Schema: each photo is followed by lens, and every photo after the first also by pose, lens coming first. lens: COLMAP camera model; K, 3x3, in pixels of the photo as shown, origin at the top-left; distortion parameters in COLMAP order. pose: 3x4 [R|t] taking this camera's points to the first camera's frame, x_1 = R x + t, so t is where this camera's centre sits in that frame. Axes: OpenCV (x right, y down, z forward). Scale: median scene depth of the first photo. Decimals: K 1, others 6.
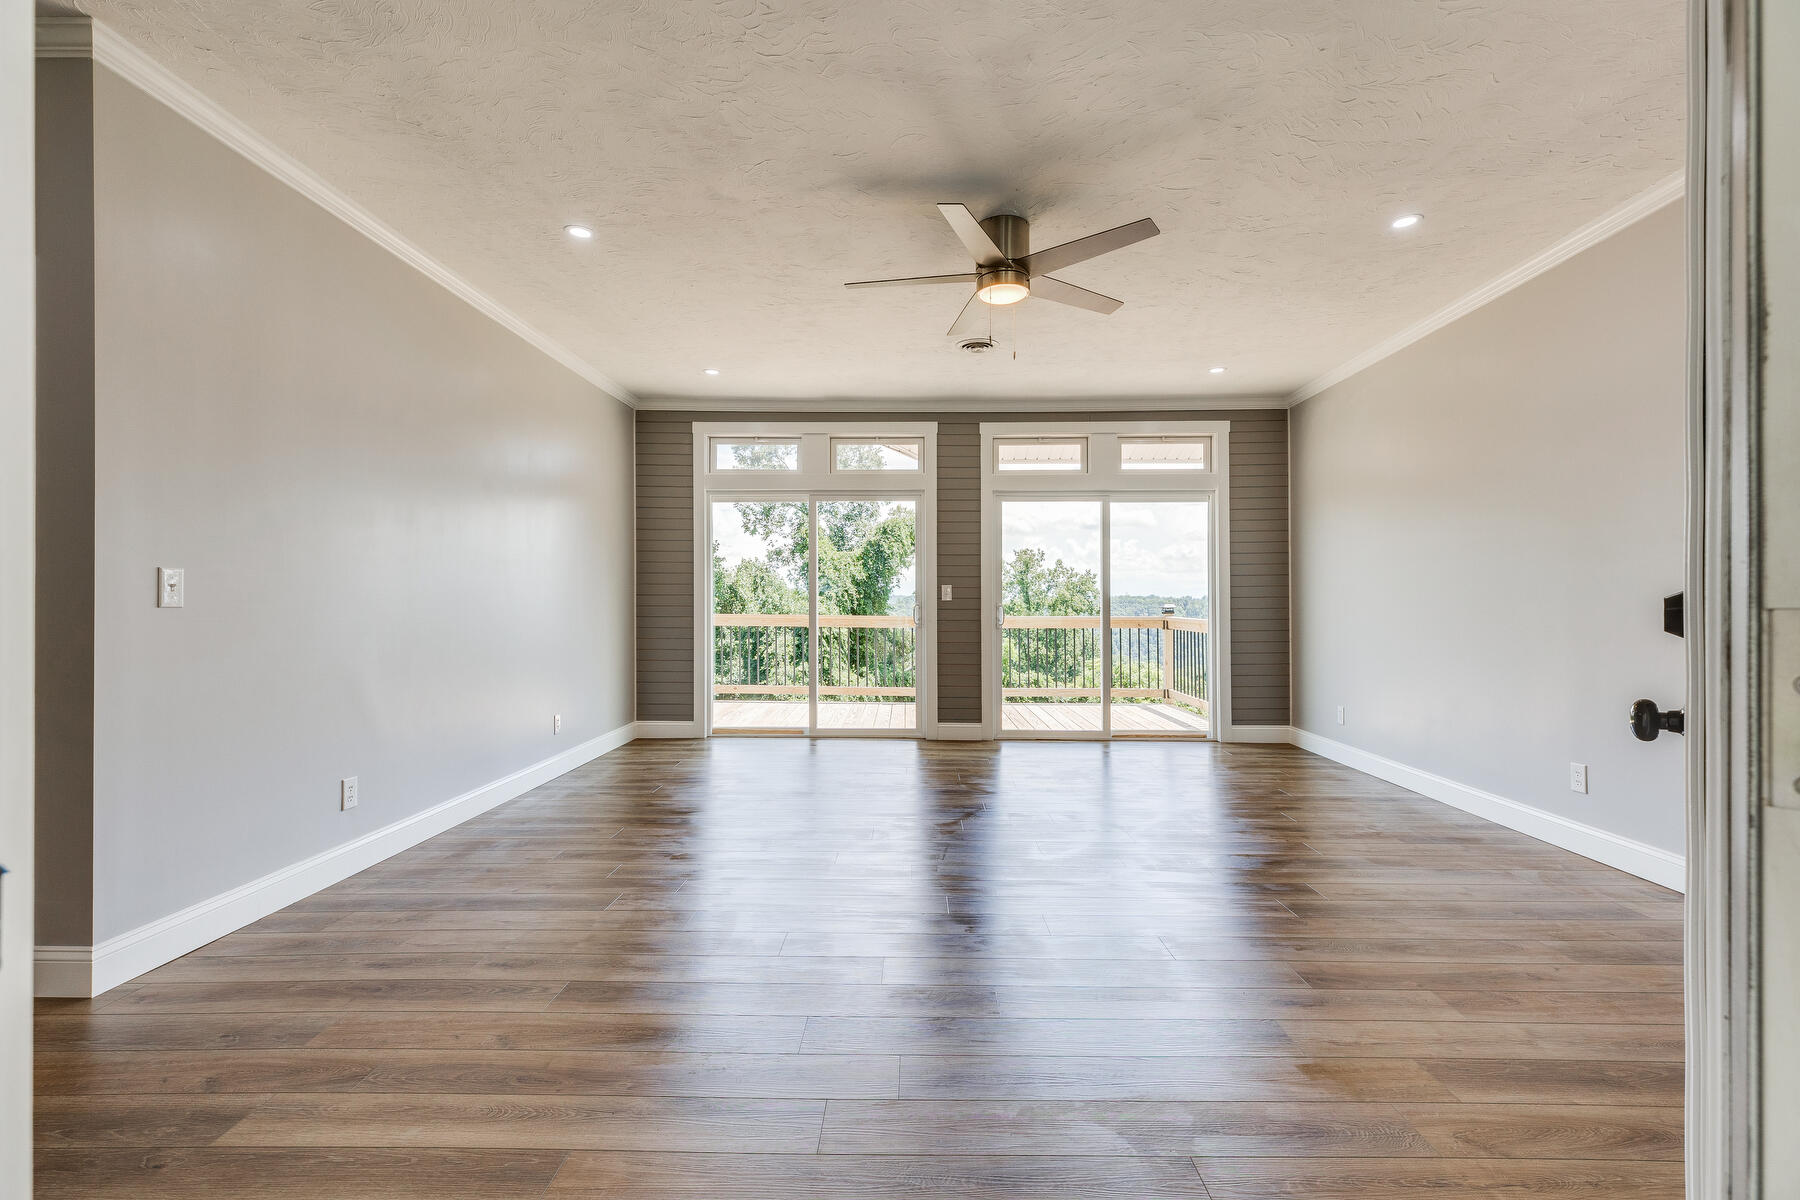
lens RADIAL K [[811.8, 0, 902.1], [0, 811.8, 595.7], [0, 0, 1]] dist [0.004448, 0.000277]
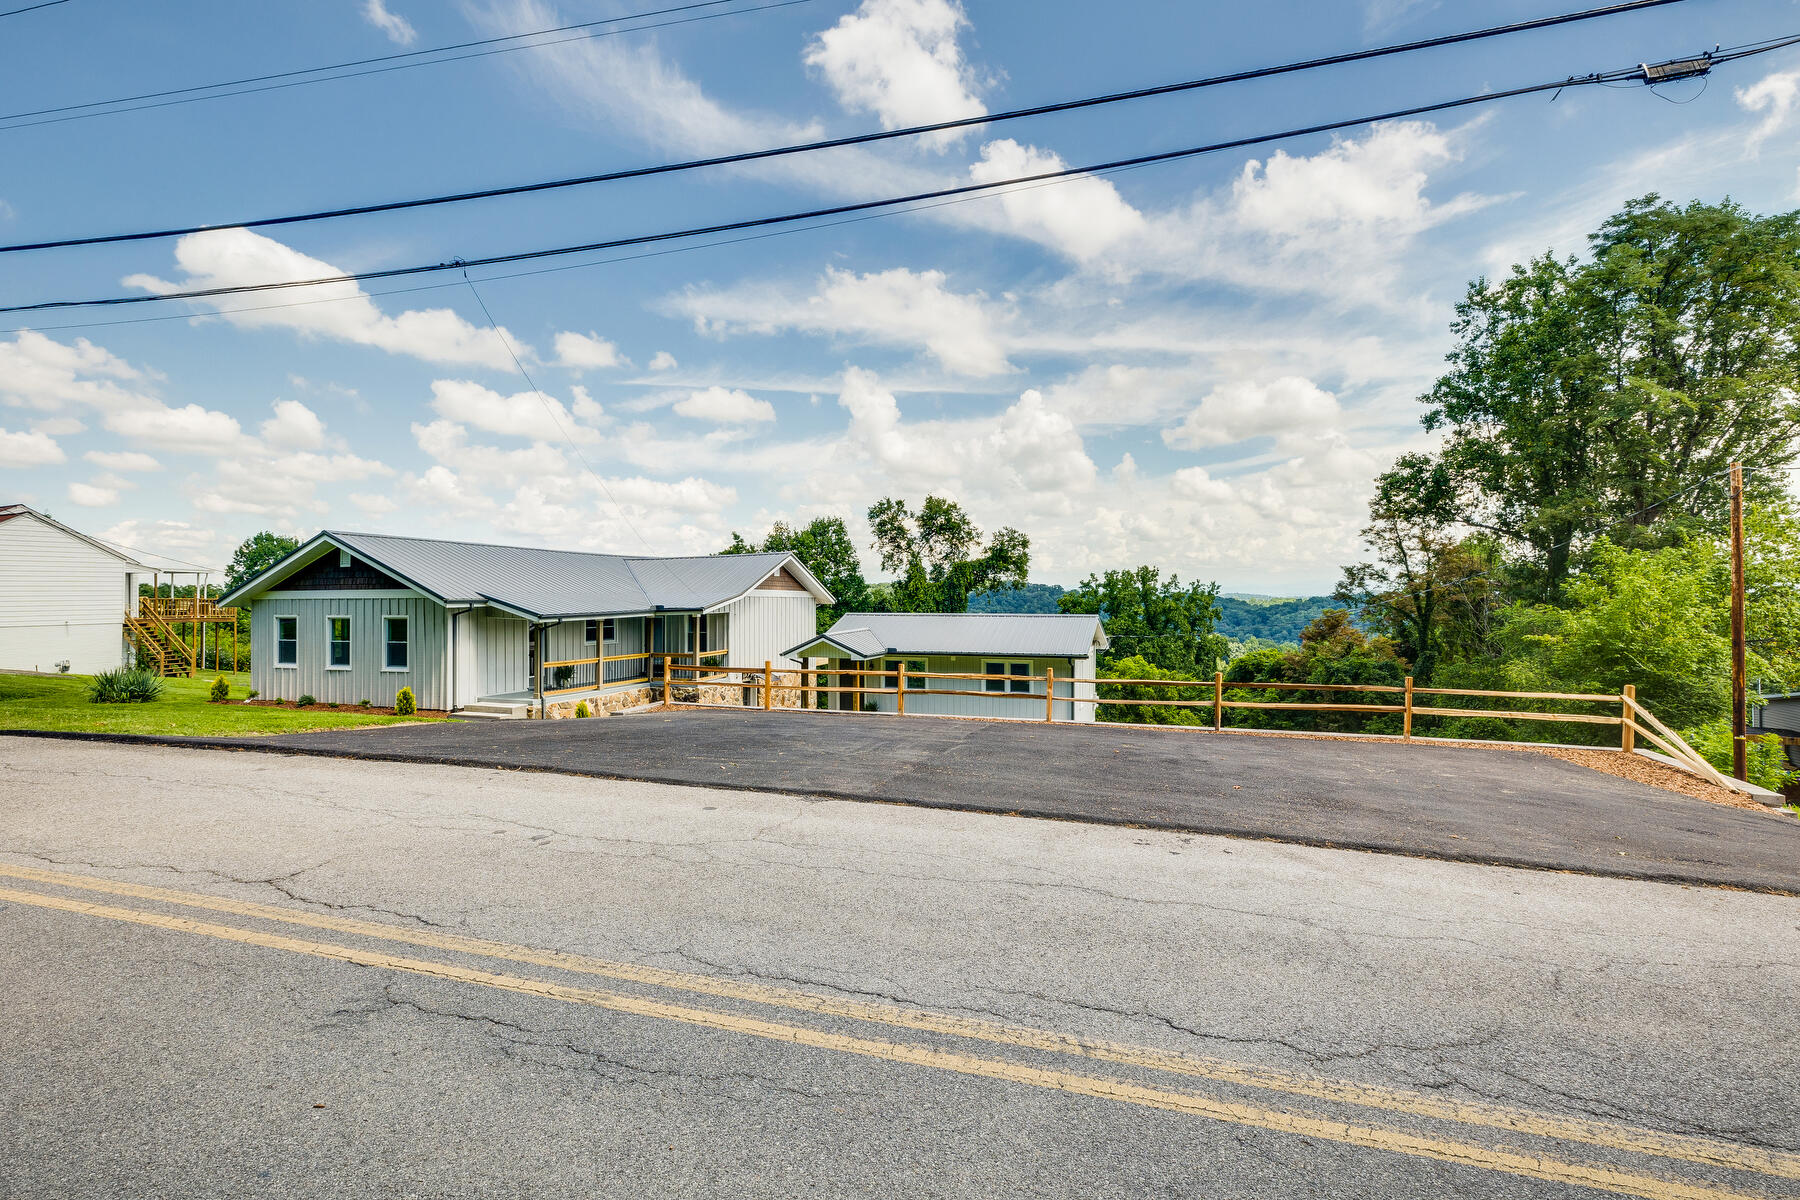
lens RADIAL K [[811.8, 0, 906.4], [0, 811.8, 598.6], [0, 0, 1]] dist [0.004448, 0.000277]
pose [[0.947140, -0.000216, -0.320820, 2.532201], [0.002854, 0.999966, 0.007754, -0.235272], [0.320808, -0.008259, 0.947108, -3.328852]]
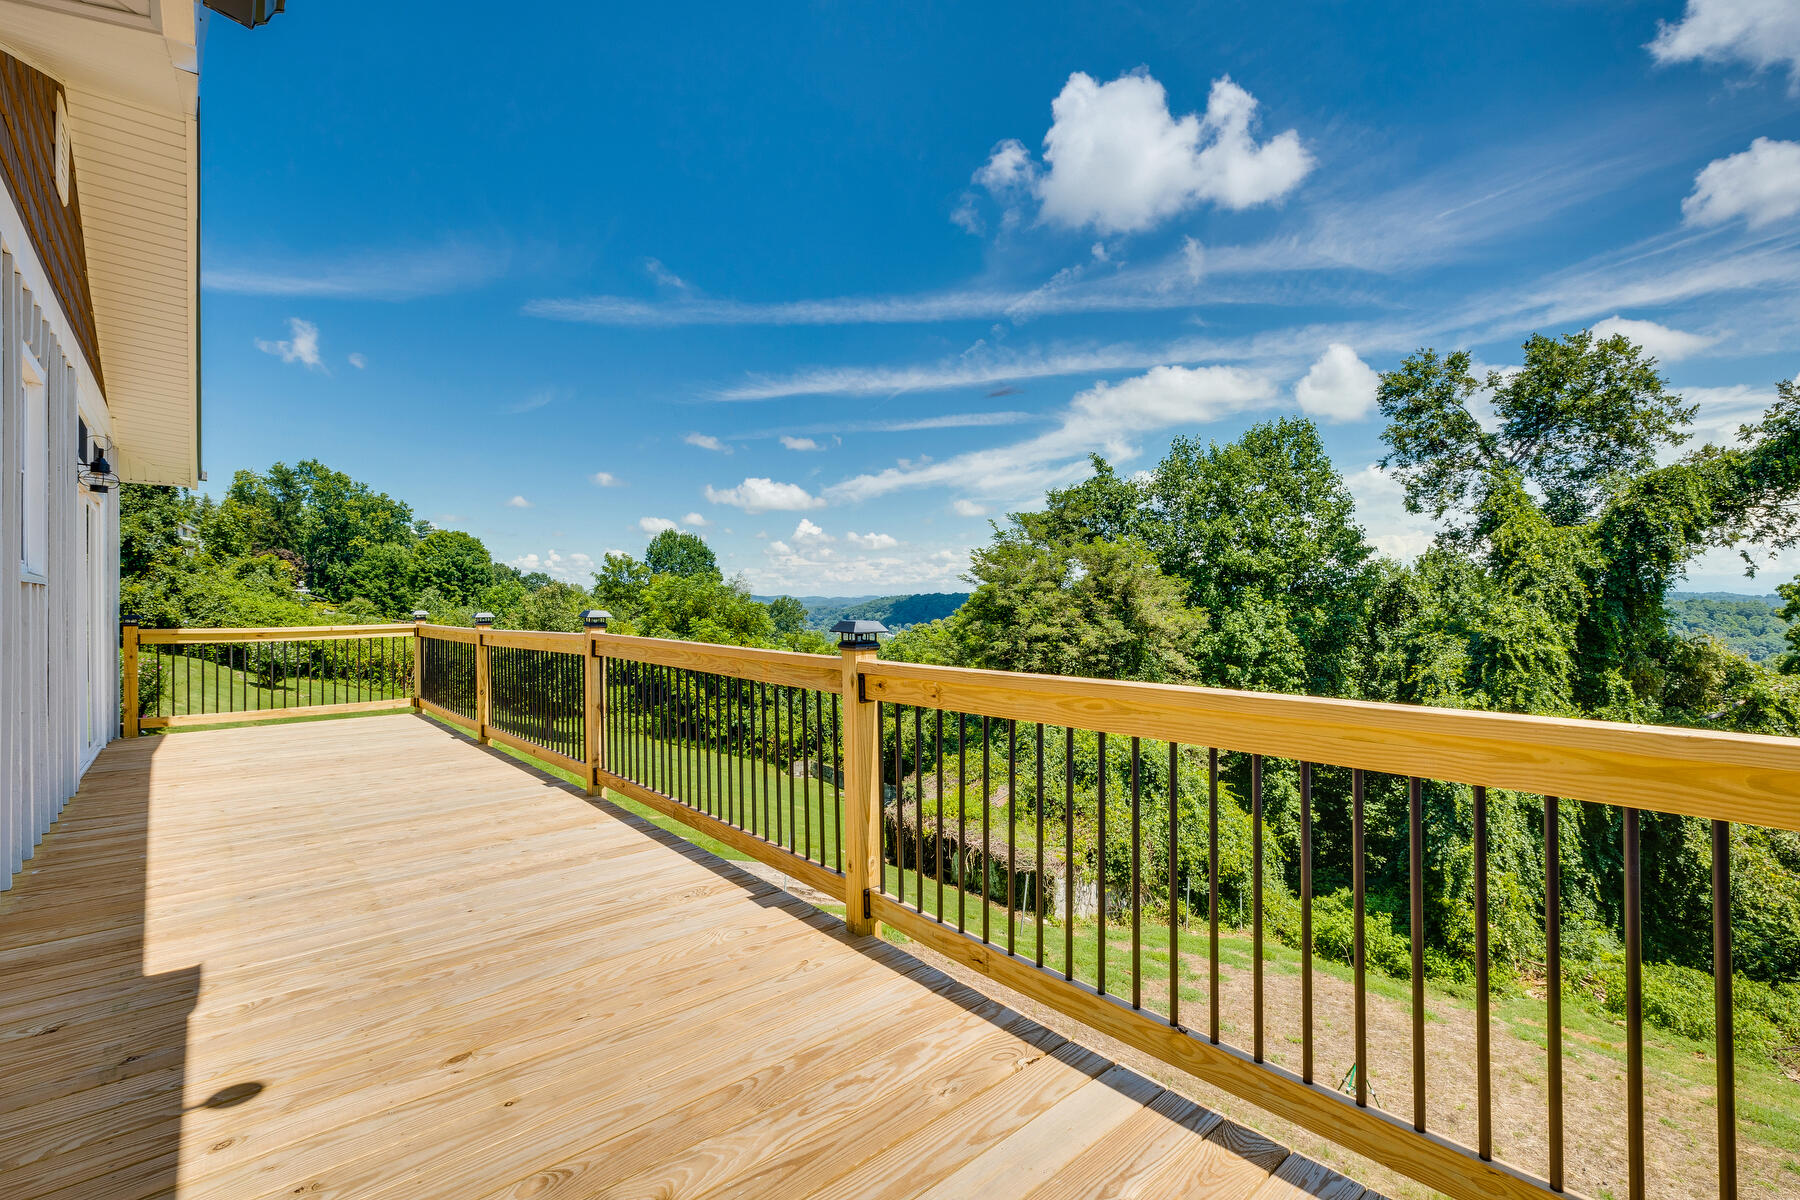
lens RADIAL K [[811.8, 0, 897.3], [0, 811.8, 598.5], [0, 0, 1]] dist [0.004448, 0.000277]
pose [[0.667889, -0.003851, -0.744251, 0.371719], [0.005242, 0.999986, -0.000470, 0.003107], [0.744242, -0.003587, 0.667900, 1.080417]]
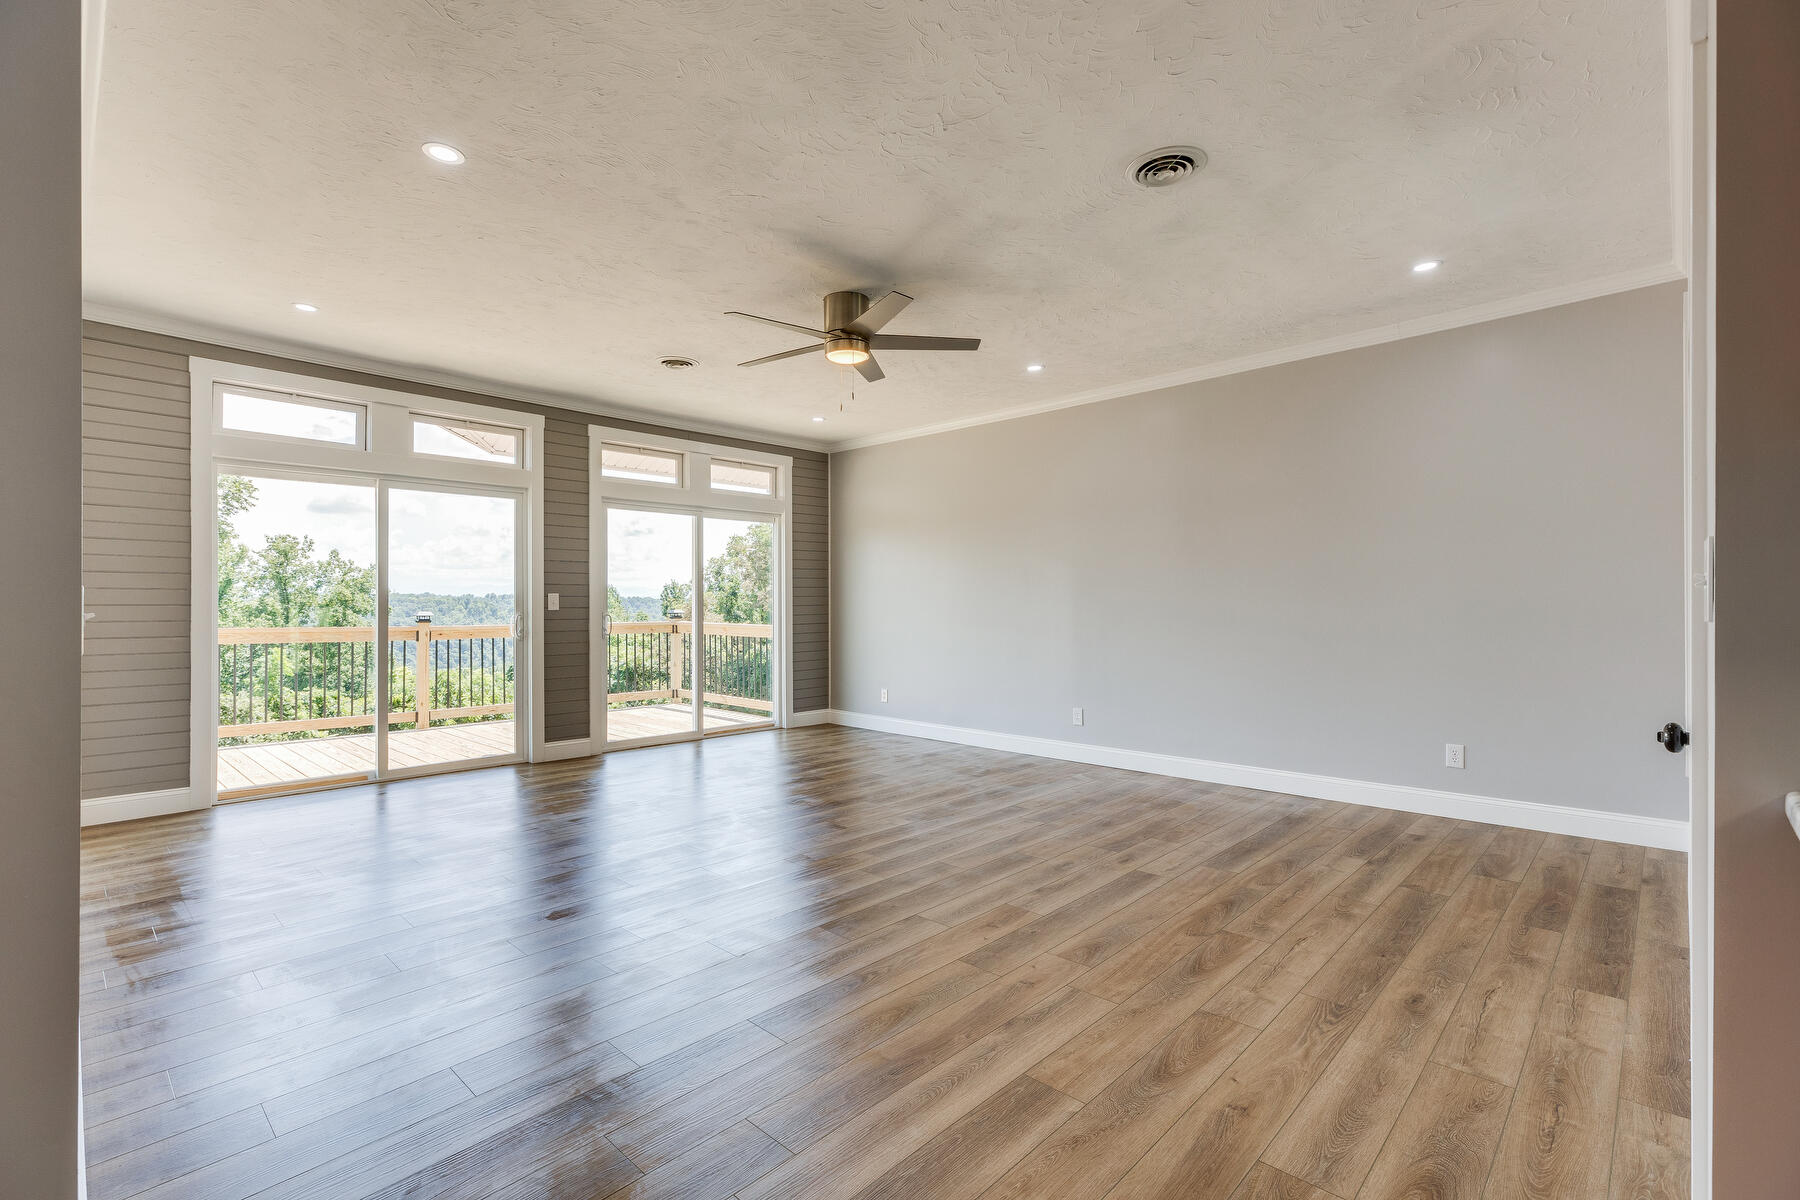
lens RADIAL K [[811.8, 0, 910.1], [0, 811.8, 590.9], [0, 0, 1]] dist [0.004448, 0.000277]
pose [[0.670041, 0.009518, 0.742263, -0.358266], [-0.006367, 0.999955, -0.007075, -0.011881], [-0.742297, 0.000014, 0.670071, 0.073940]]
